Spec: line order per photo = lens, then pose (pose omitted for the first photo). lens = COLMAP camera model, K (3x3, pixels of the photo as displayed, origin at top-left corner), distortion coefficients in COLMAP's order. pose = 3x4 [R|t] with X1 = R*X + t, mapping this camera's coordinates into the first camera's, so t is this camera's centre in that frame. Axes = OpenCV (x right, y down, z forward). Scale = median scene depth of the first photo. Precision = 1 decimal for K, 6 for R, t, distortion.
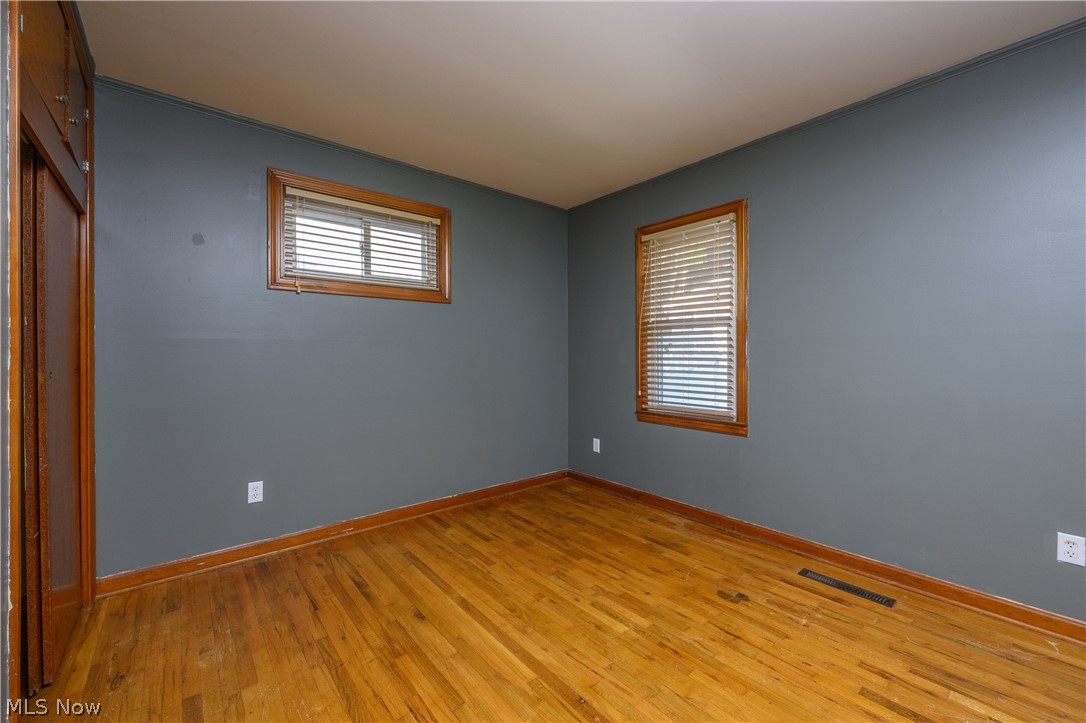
lens RADIAL K [[427.6, 0, 542.5], [0, 427.6, 356.0], [0, 0, 1]] dist [-0.001273, -0.000239]
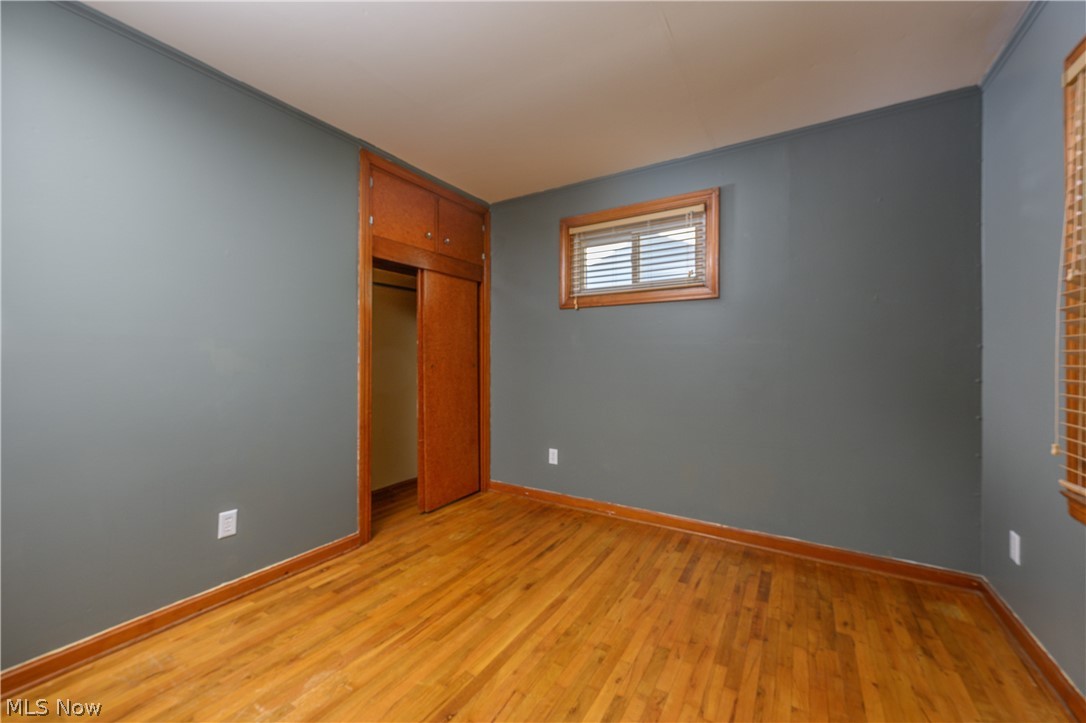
lens RADIAL K [[427.6, 0, 542.0], [0, 427.6, 356.6], [0, 0, 1]] dist [-0.001273, -0.000239]
pose [[0.318171, 0.000918, -0.948033, 0.640598], [-0.005982, 0.999982, -0.001039, -0.004117], [0.948015, 0.006001, 0.318170, 0.528027]]
